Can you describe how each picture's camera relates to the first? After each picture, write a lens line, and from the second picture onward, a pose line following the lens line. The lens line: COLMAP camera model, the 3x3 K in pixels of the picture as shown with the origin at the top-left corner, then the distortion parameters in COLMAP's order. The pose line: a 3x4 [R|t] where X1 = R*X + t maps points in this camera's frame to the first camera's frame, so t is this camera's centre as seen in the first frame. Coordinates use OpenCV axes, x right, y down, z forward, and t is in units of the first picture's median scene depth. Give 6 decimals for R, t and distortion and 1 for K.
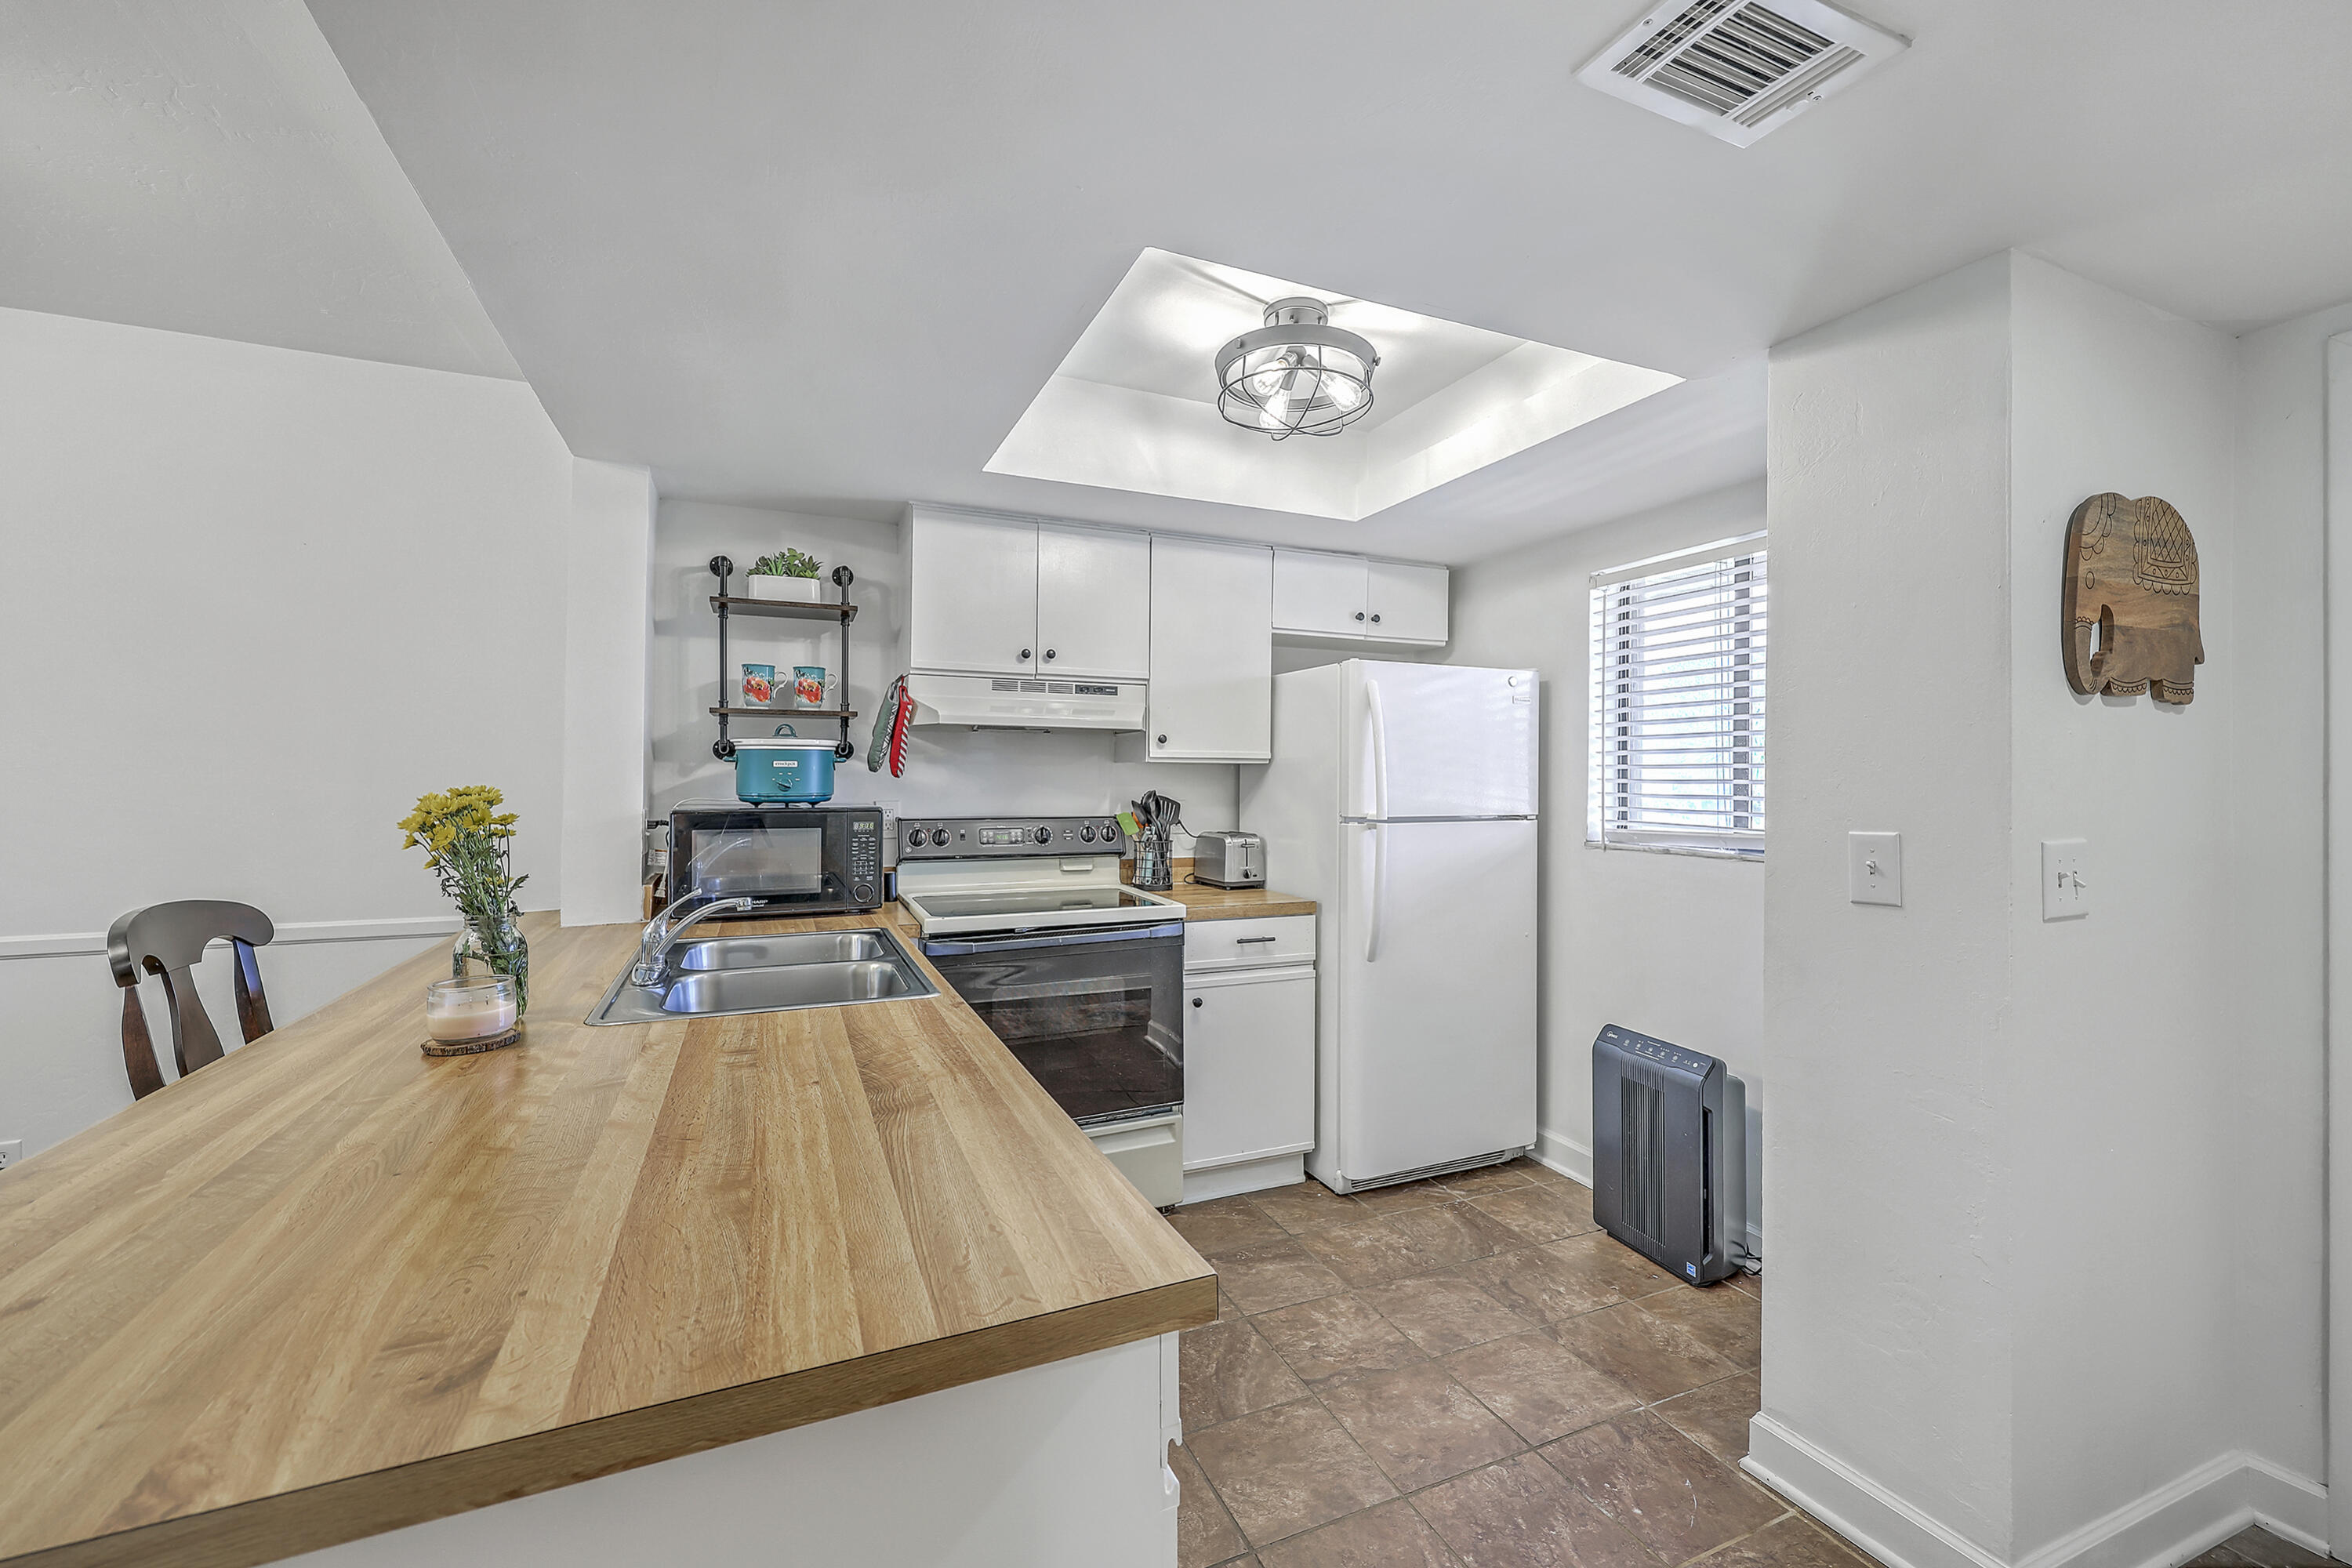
lens RADIAL K [[953.8, 0, 1173.5], [0, 953.8, 775.2], [0, 0, 1]] dist [0.001137, 0.000013]
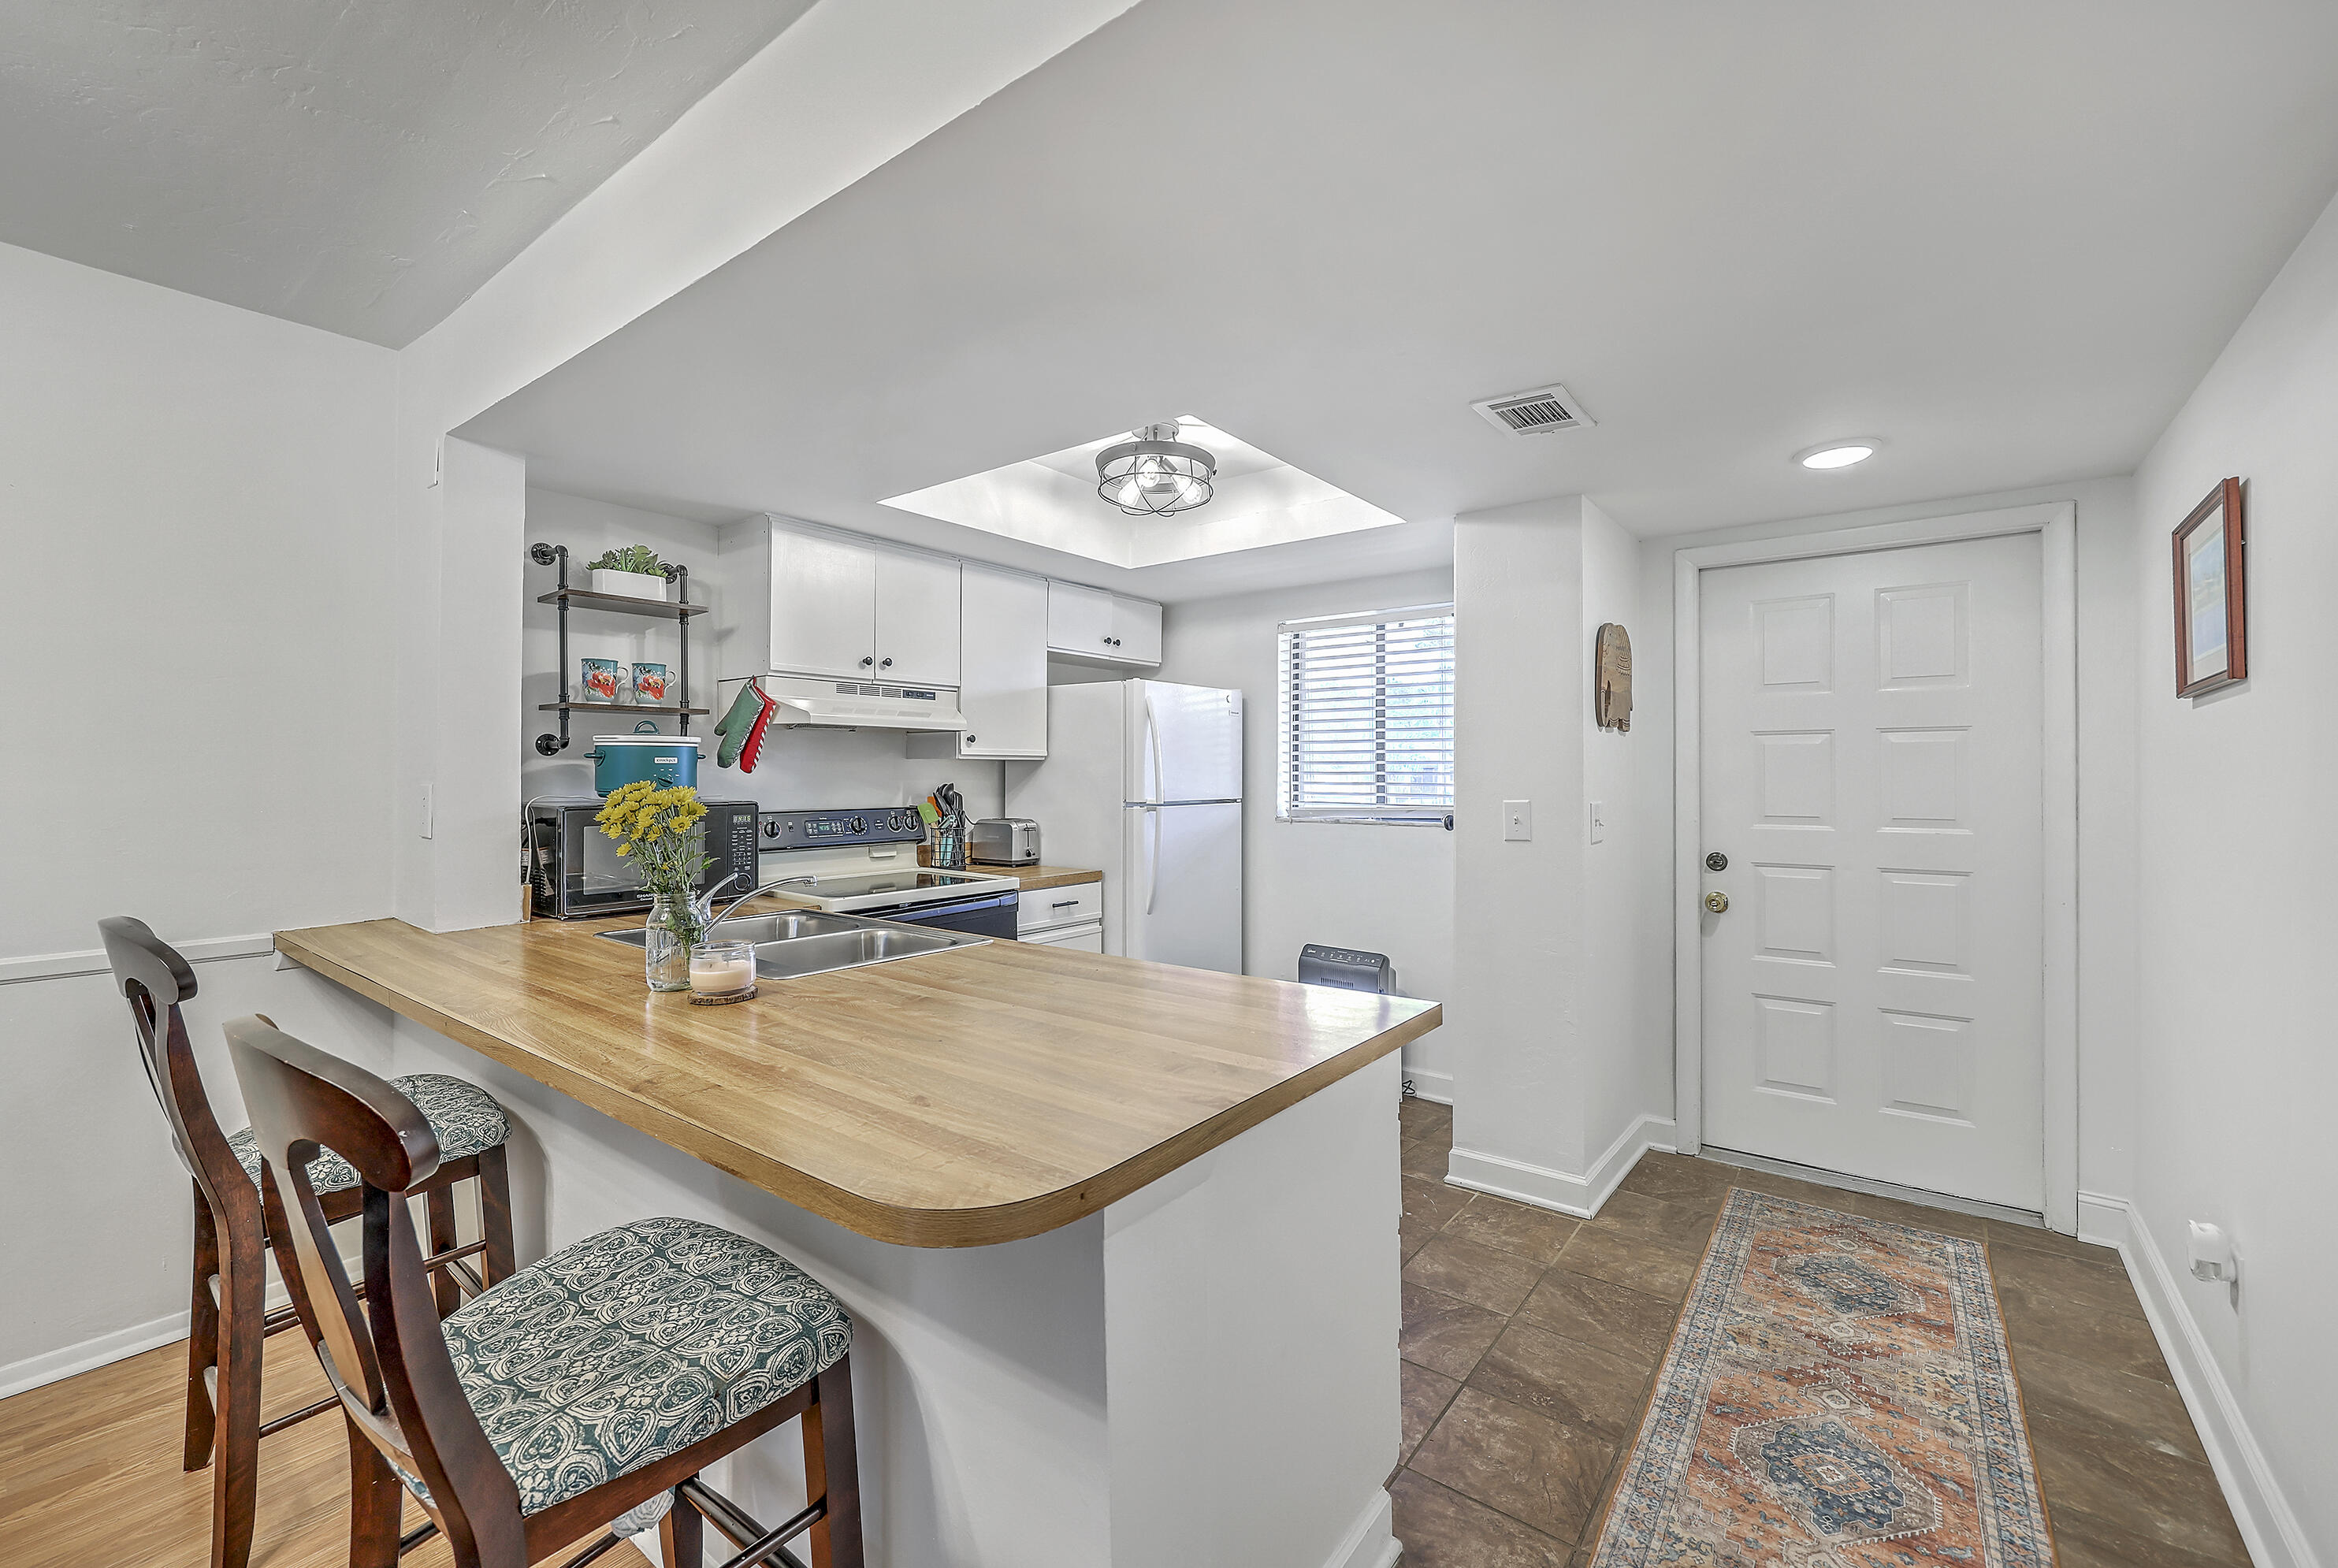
lens RADIAL K [[948.1, 0, 1174.2], [0, 948.1, 772.7], [0, 0, 1]] dist [0.001137, 0.000013]
pose [[0.880610, -0.004091, 0.473823, -0.371021], [0.002541, 0.999989, 0.003913, -0.000538], [-0.473834, -0.002242, 0.880611, -0.145441]]
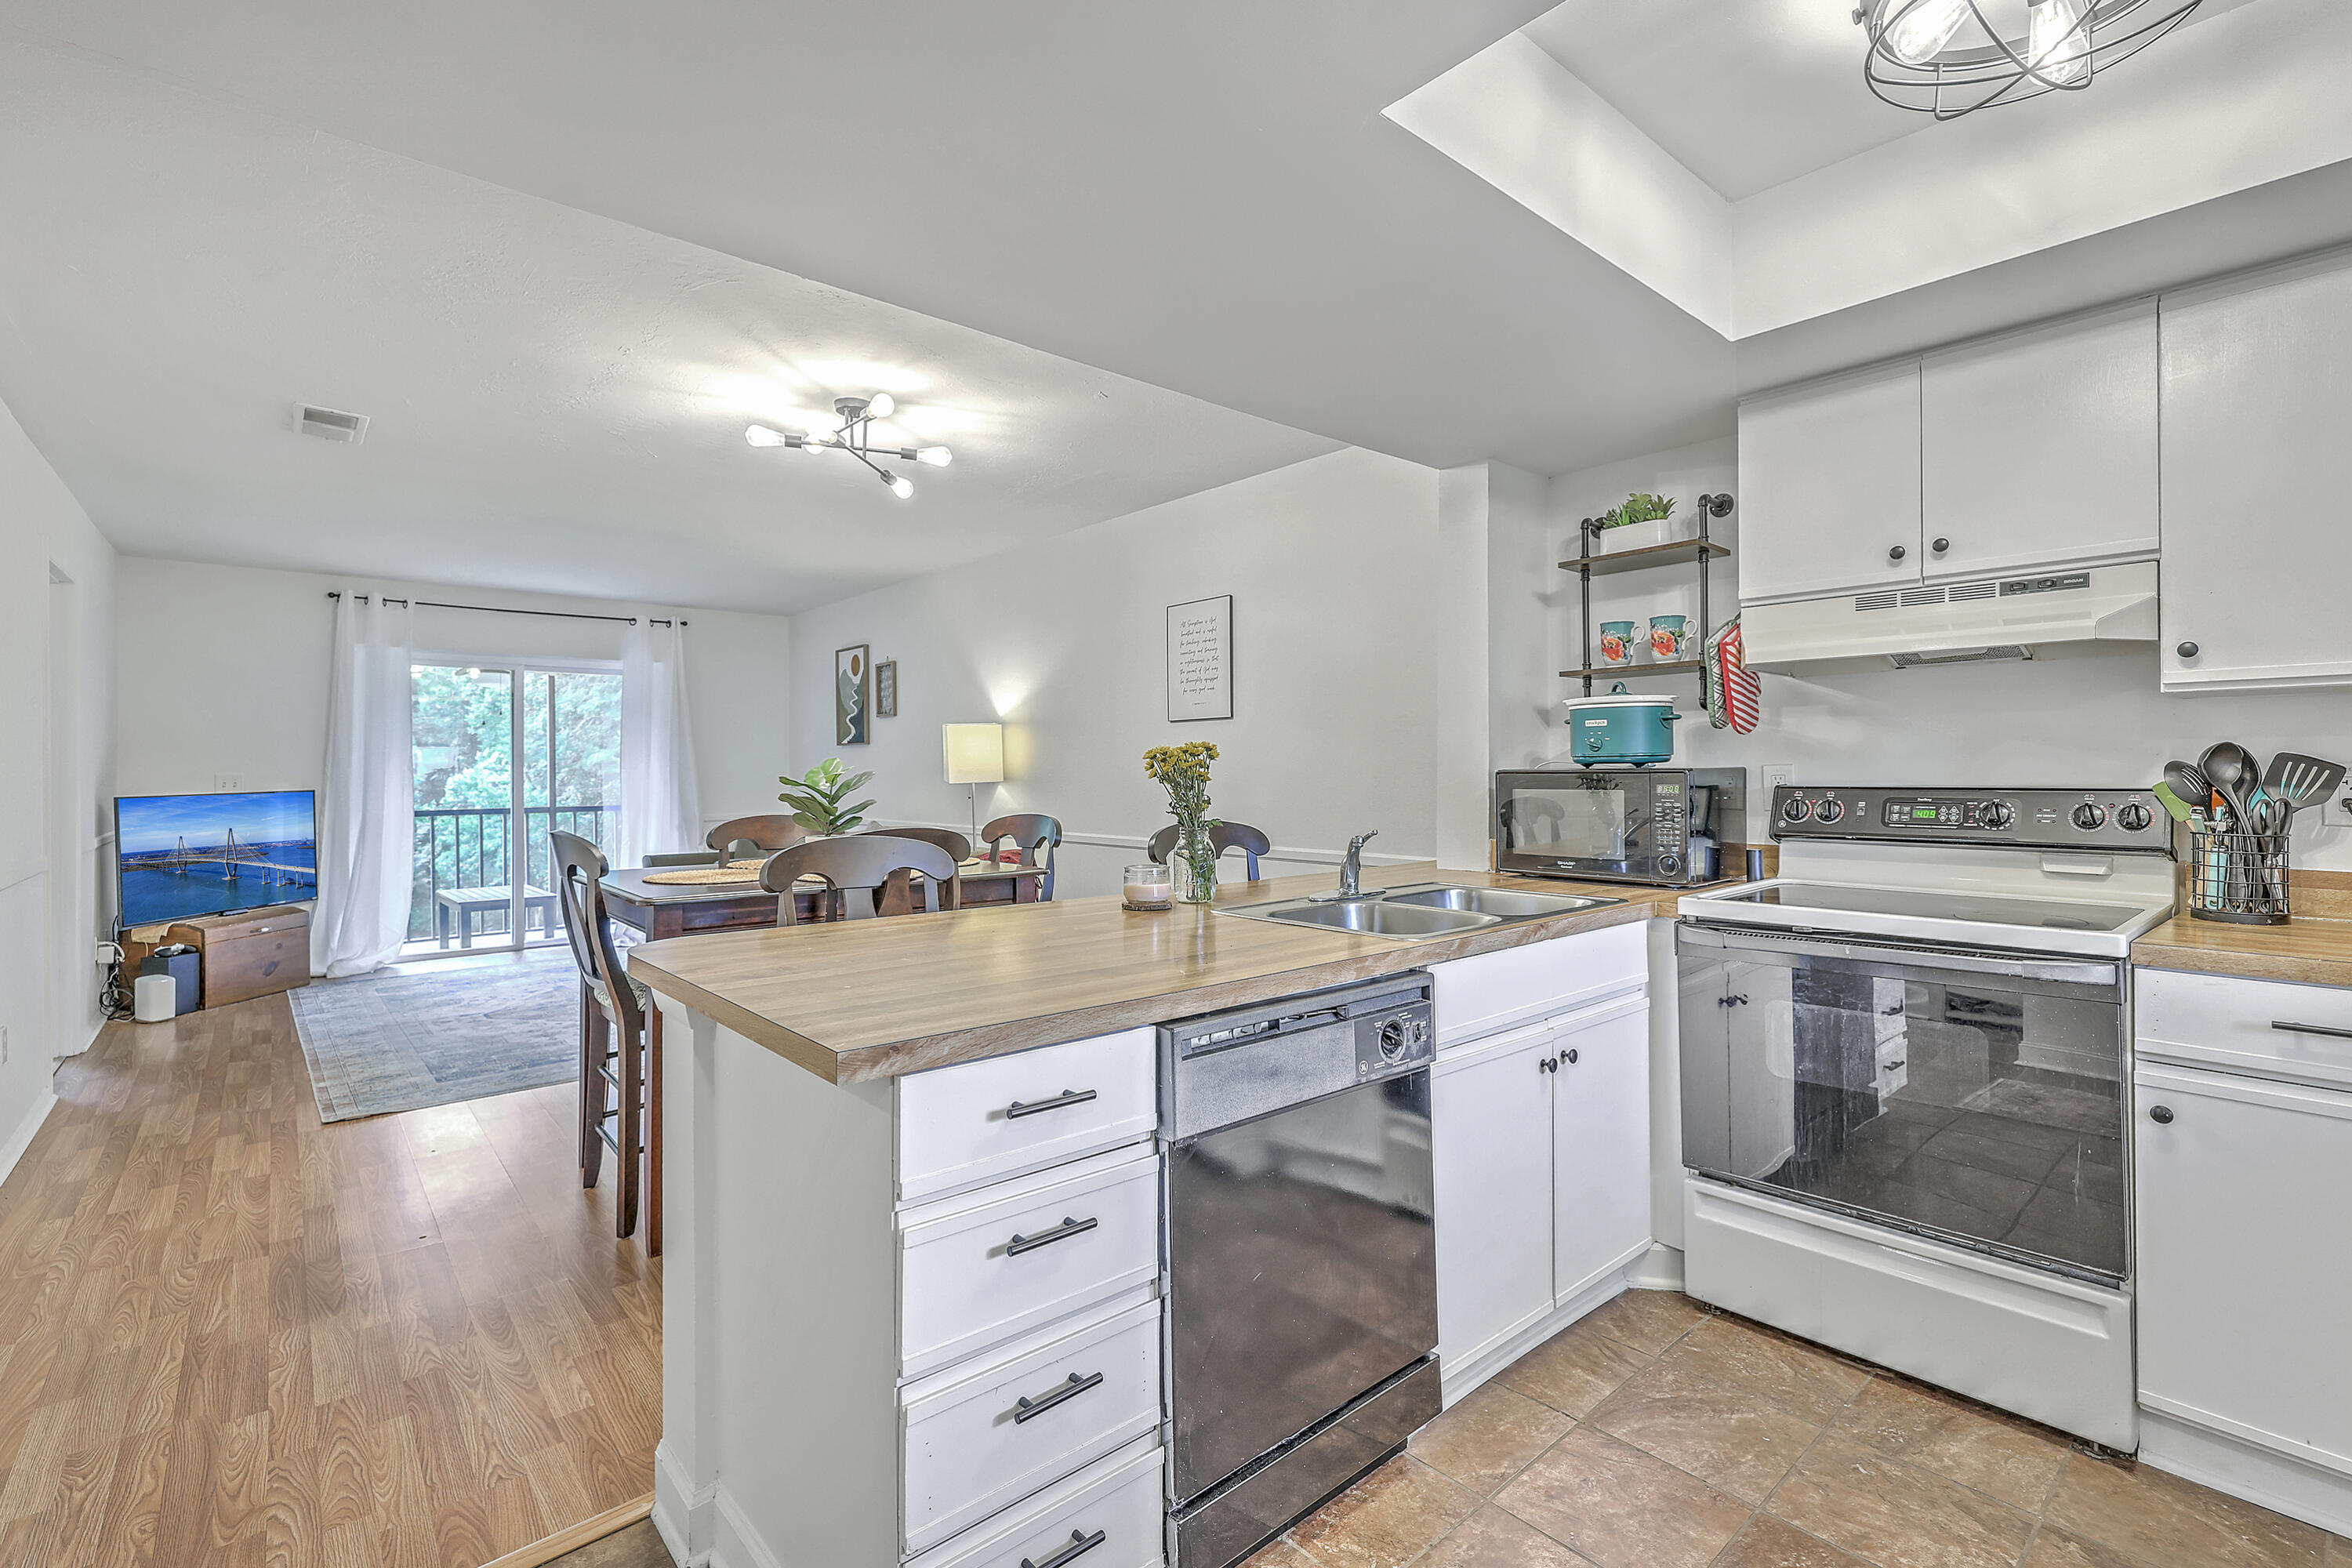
lens RADIAL K [[1038.2, 0, 1197.2], [0, 1038.2, 766.1], [0, 0, 1]] dist [-0.005343, 0.001848]
pose [[0.309082, -0.009371, -0.950989, 0.422506], [0.009072, 0.999935, -0.006905, 0.032433], [0.950992, -0.006494, 0.309147, 0.269725]]
